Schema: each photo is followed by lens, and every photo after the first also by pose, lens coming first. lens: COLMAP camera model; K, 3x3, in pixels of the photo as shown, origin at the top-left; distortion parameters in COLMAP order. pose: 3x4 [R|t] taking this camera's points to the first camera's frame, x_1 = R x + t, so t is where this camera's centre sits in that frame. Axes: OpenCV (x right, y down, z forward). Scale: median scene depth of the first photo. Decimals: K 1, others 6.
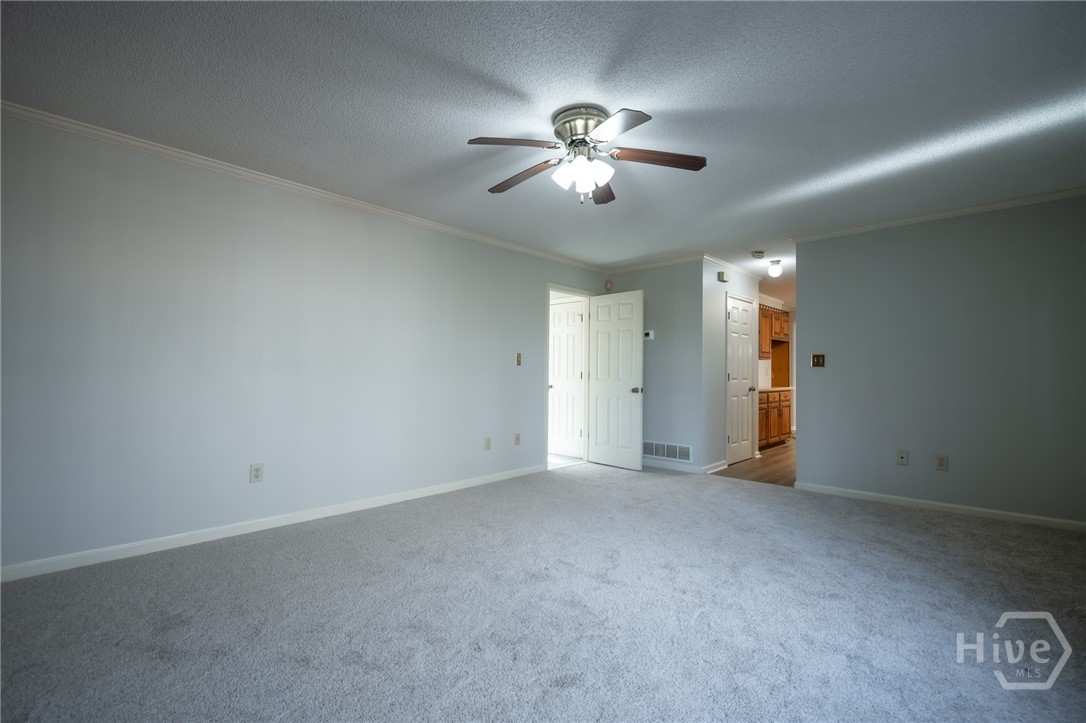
lens RADIAL K [[477.7, 0, 543.0], [0, 477.7, 361.5], [0, 0, 1]] dist [-0.000764, -0.003441]
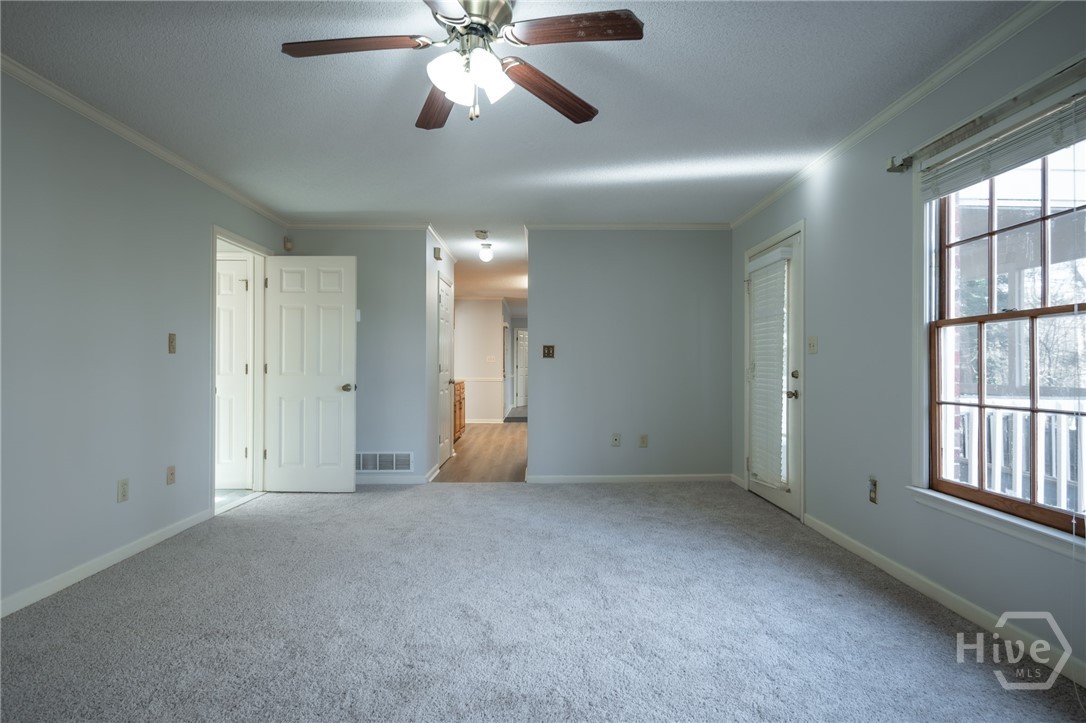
lens RADIAL K [[538.7, 0, 543.0], [0, 538.7, 361.5], [0, 0, 1]] dist [0.000650, -0.000518]
pose [[0.714194, -0.001701, 0.699946, -0.187156], [-0.011881, 0.999824, 0.014552, 0.002659], [-0.699847, -0.018709, 0.714048, 0.176101]]
